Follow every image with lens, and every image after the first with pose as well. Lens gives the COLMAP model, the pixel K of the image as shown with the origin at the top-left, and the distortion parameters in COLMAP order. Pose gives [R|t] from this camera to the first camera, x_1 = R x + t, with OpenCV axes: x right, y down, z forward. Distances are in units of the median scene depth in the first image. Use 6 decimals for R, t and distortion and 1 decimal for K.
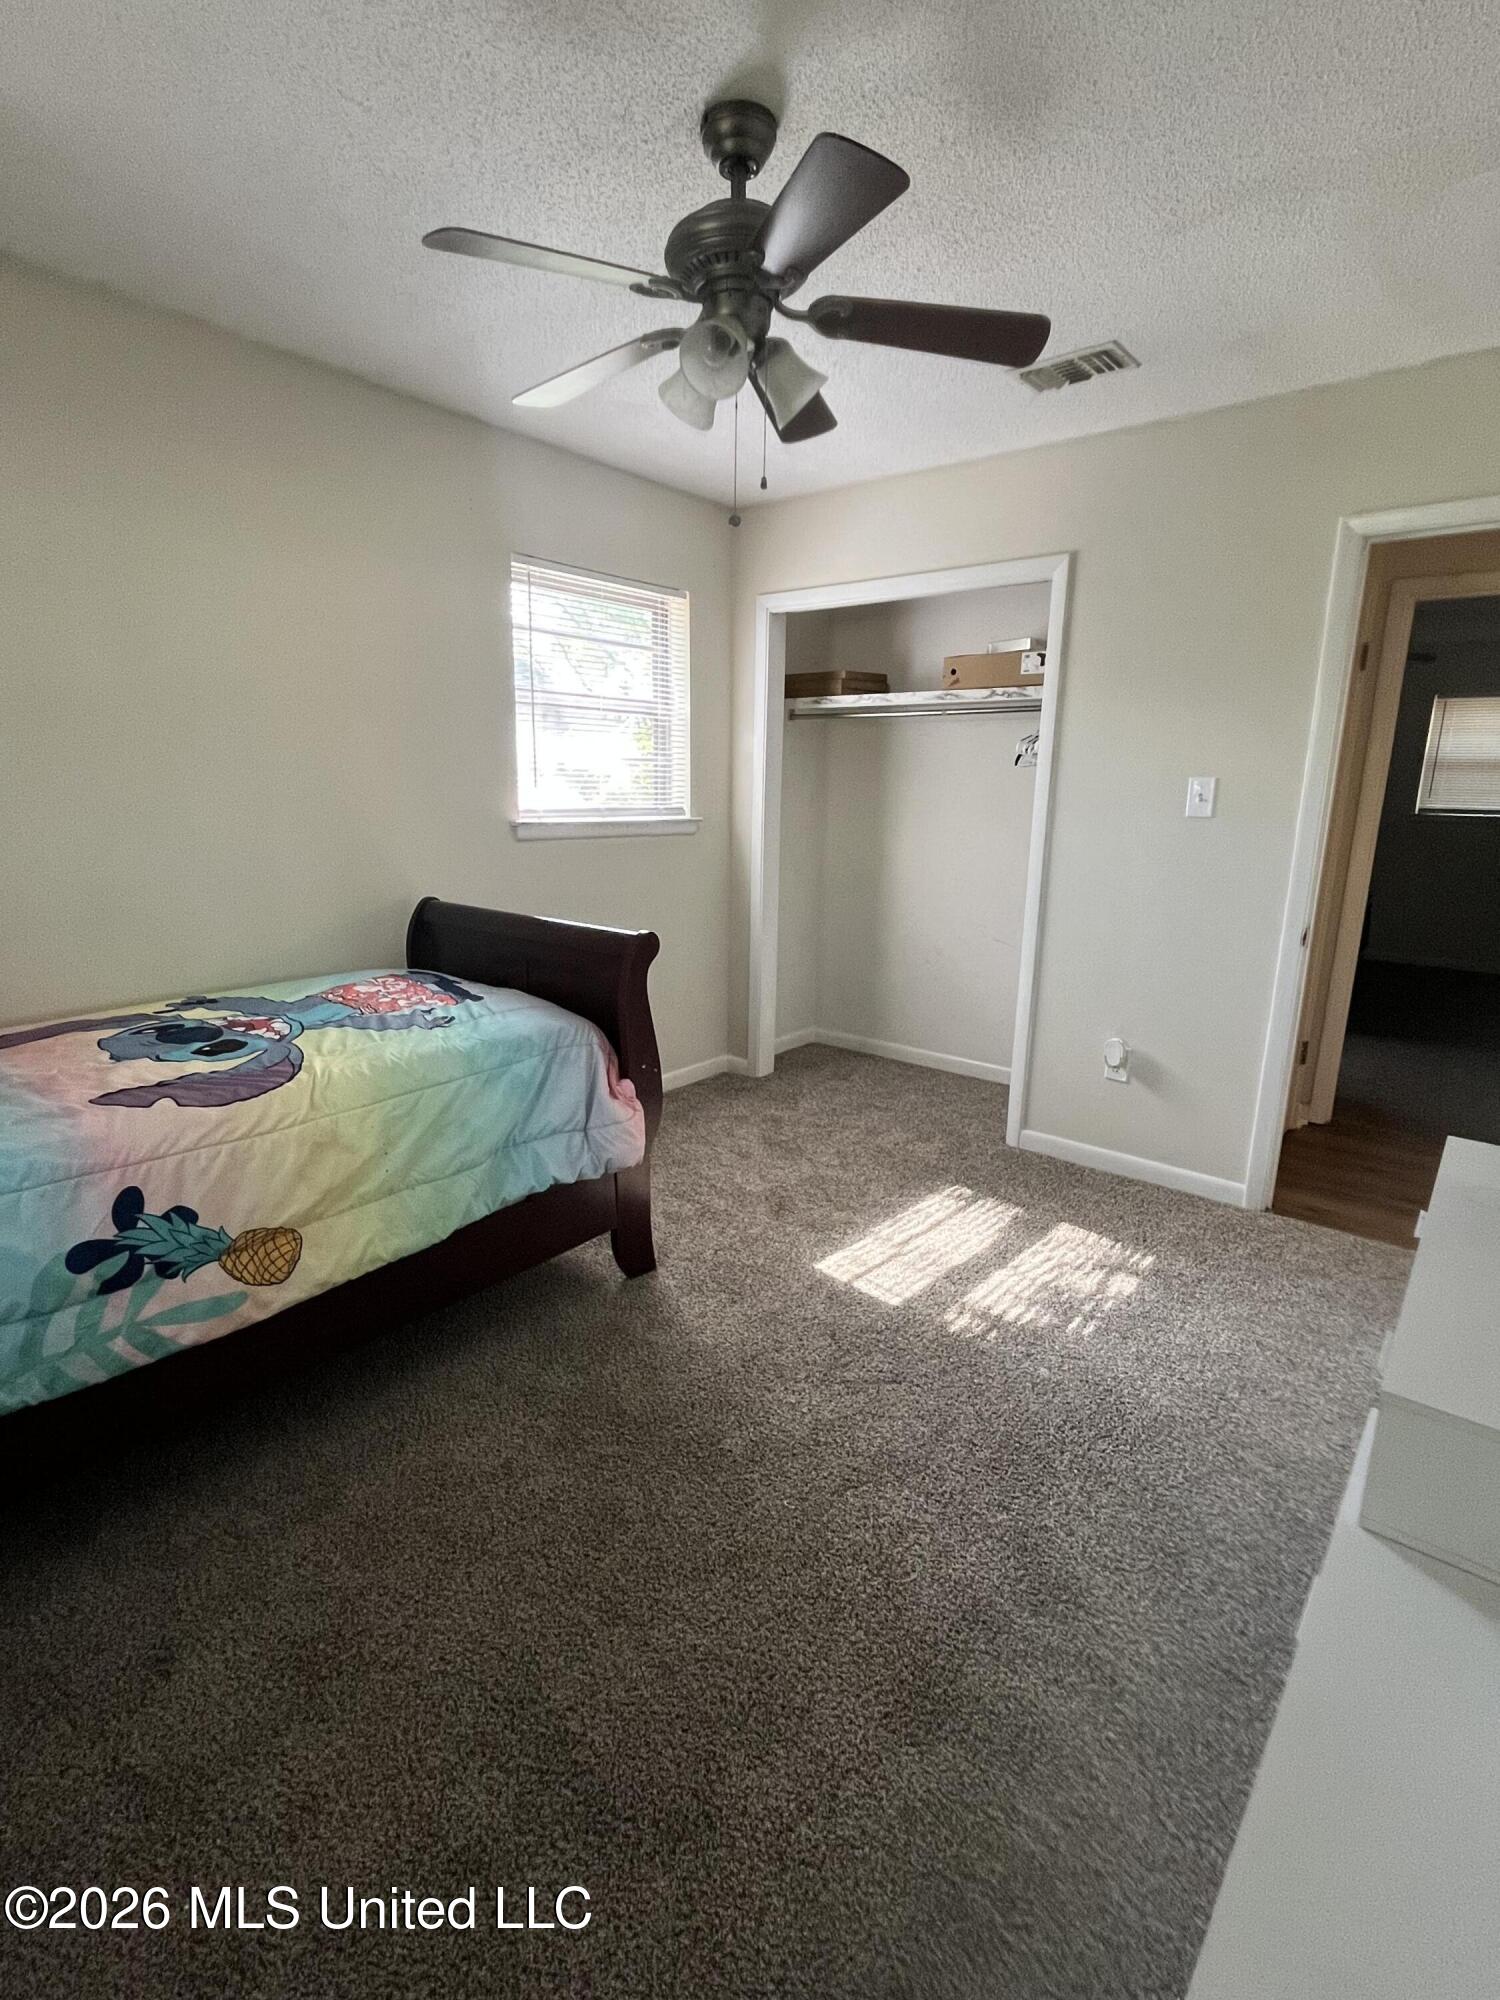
lens RADIAL K [[953.7, 0, 749.7], [0, 953.7, 996.3], [0, 0, 1]] dist [0.000455, 0.000123]
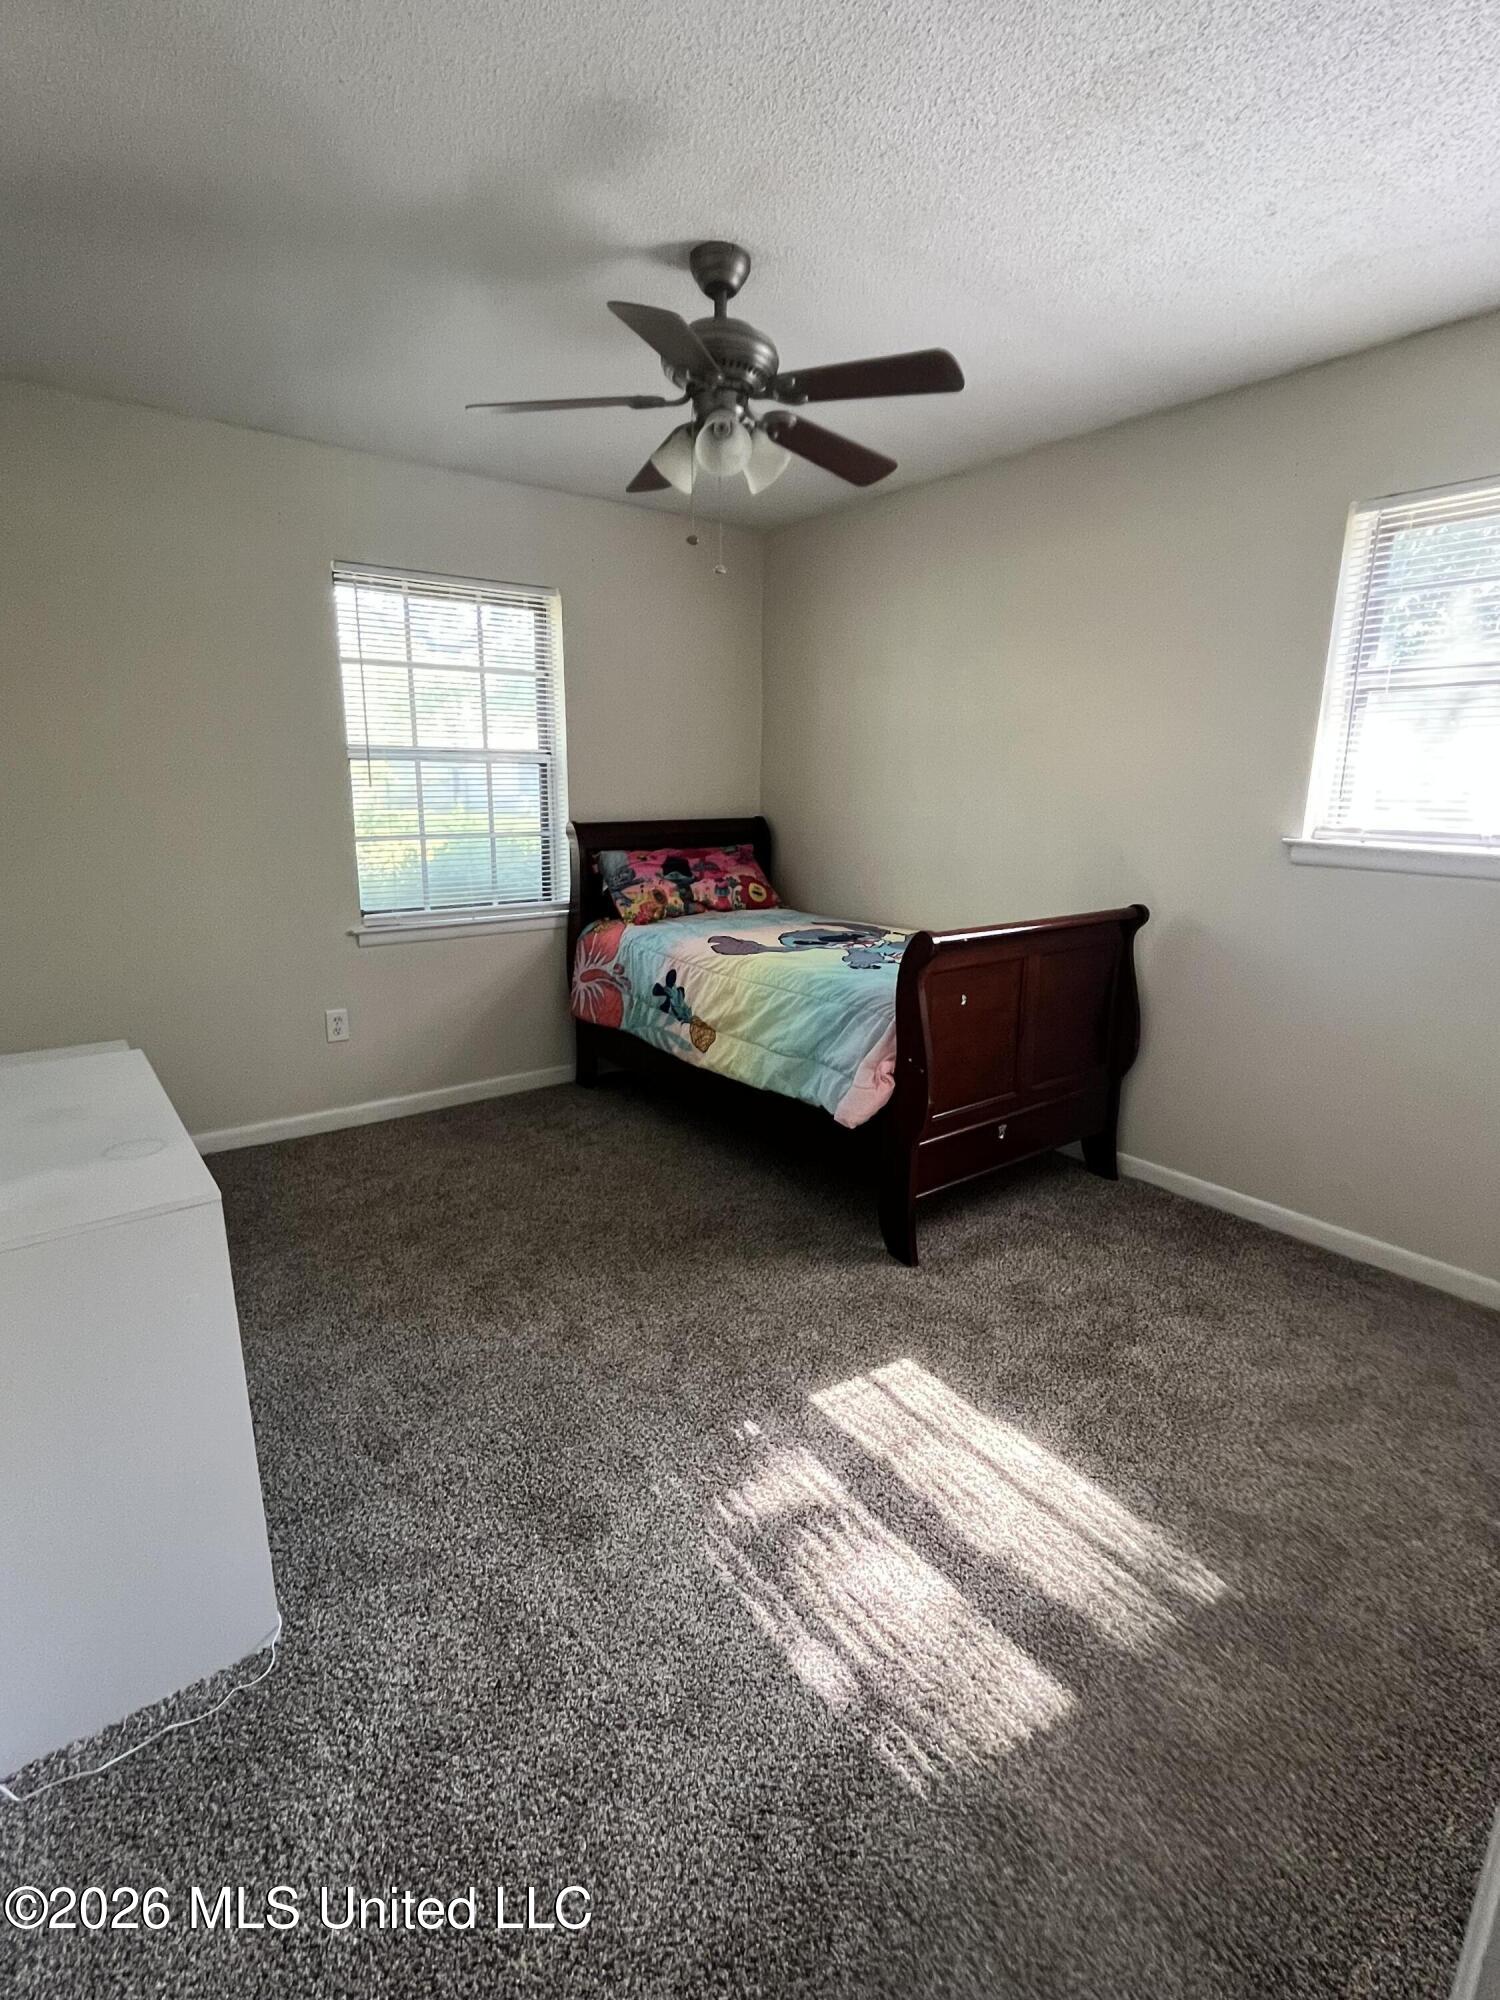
lens RADIAL K [[953.7, 0, 750.1], [0, 953.7, 1004.0], [0, 0, 1]] dist [0.000455, 0.000123]
pose [[-0.228454, 0.203059, -0.952143, 1.192177], [-0.230644, 0.938876, 0.255569, -0.274945], [0.945839, 0.277992, -0.167656, 1.319835]]
